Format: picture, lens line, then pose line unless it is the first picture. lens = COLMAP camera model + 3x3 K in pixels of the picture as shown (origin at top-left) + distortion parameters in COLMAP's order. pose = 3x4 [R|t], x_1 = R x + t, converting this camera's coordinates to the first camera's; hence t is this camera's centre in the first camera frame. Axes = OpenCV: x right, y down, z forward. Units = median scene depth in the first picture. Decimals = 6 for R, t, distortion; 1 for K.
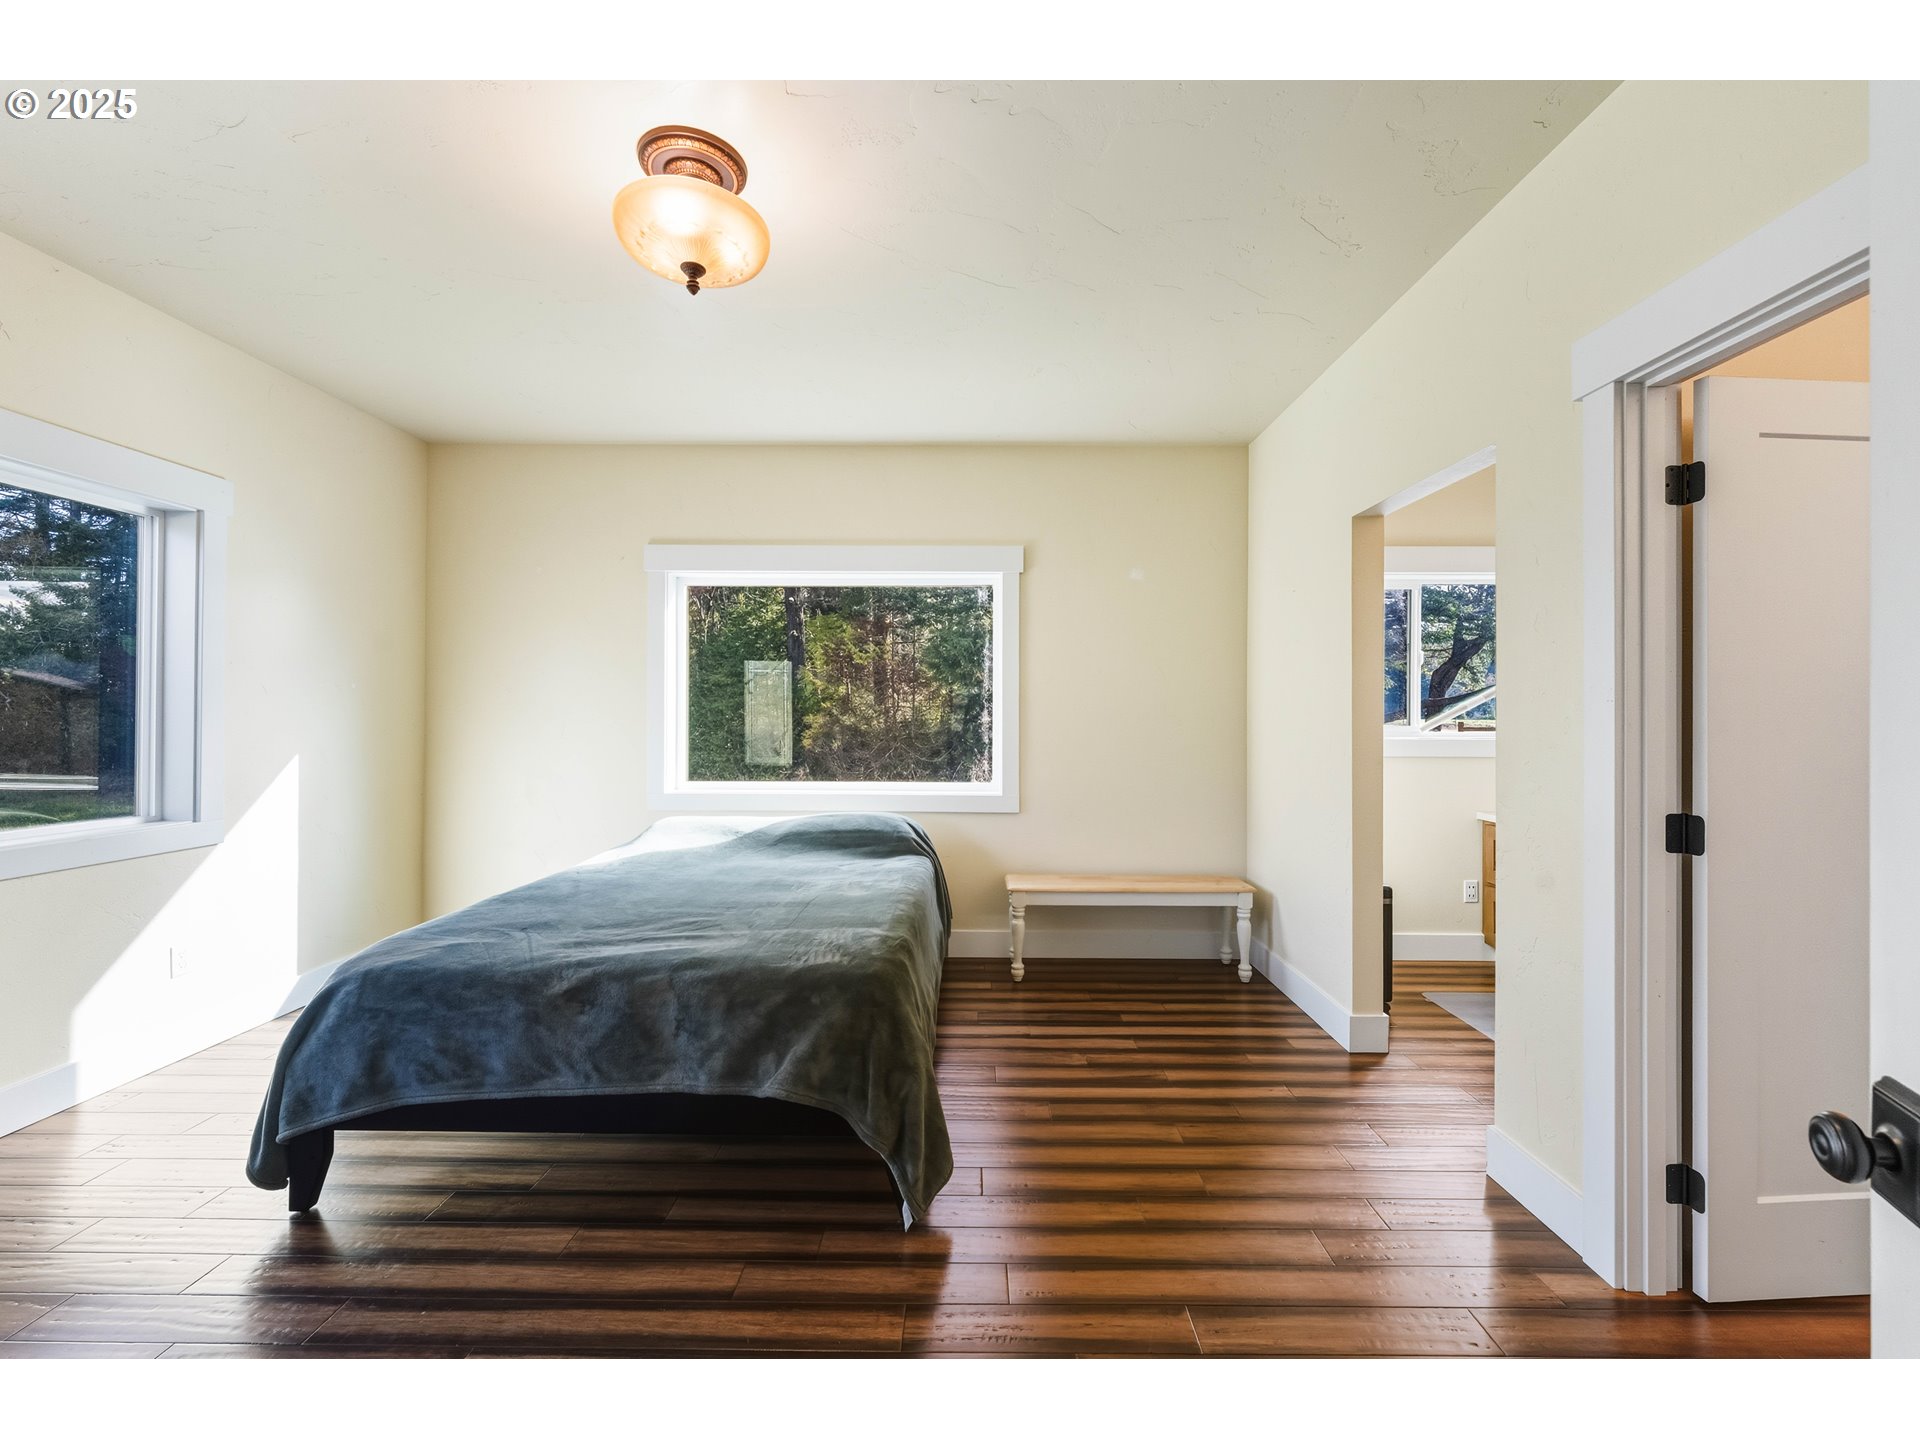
lens RADIAL K [[784.6, 0, 960.0], [0, 784.6, 720.0], [0, 0, 1]] dist [0.001069, 0.000517]
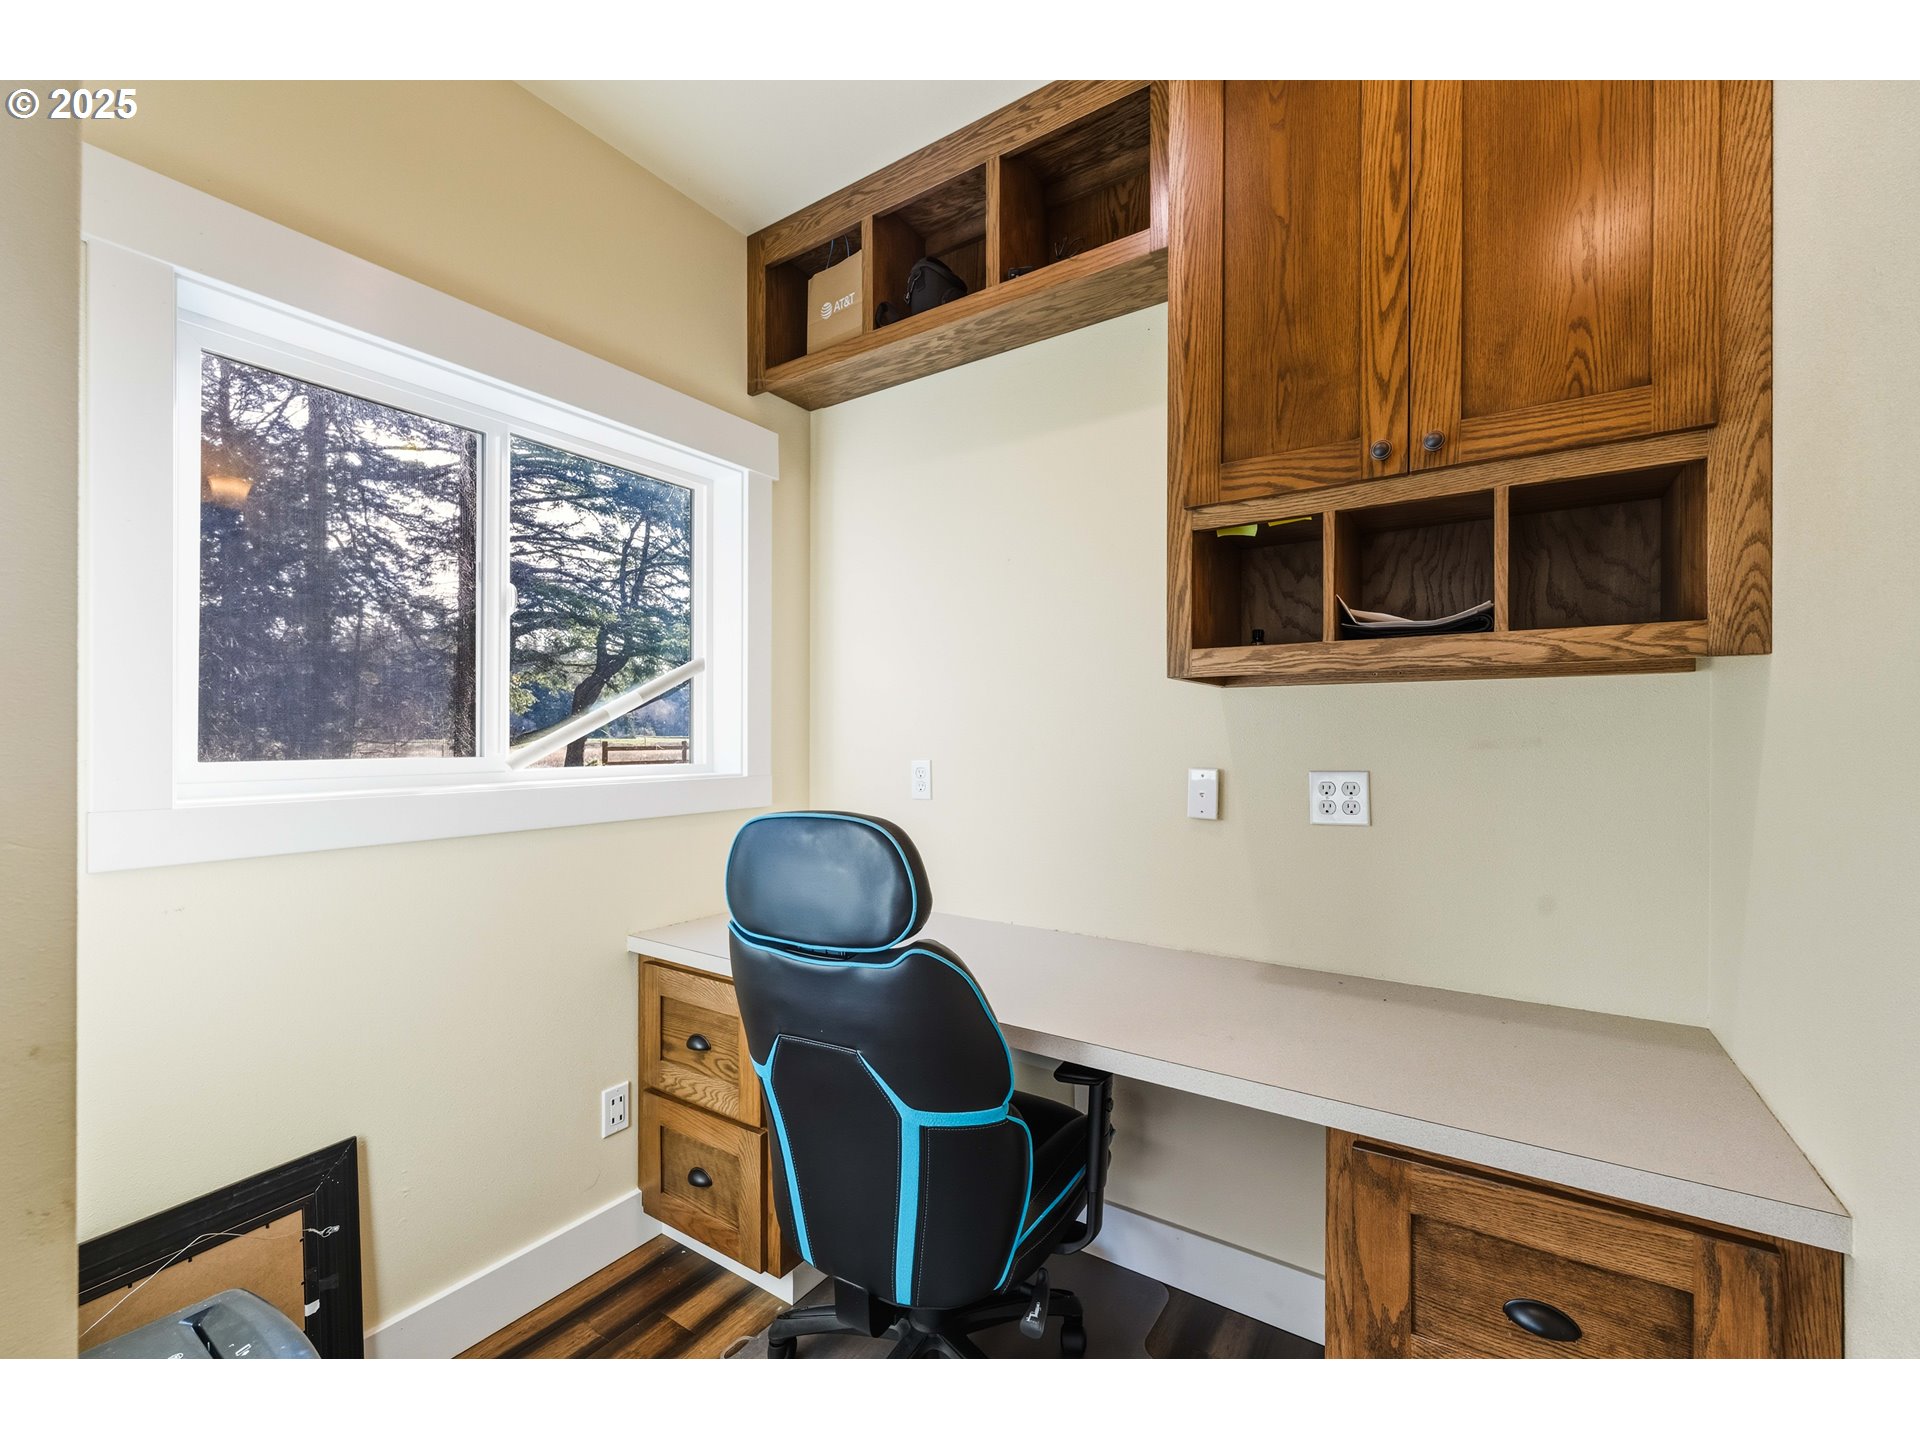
lens RADIAL K [[784.6, 0, 960.0], [0, 784.6, 720.0], [0, 0, 1]] dist [0.001069, 0.000517]
pose [[0.545042, 0.023778, 0.838072, 0.208726], [0.005908, 0.999464, -0.032199, 0.001669], [-0.838388, 0.022501, 0.544609, 0.324802]]
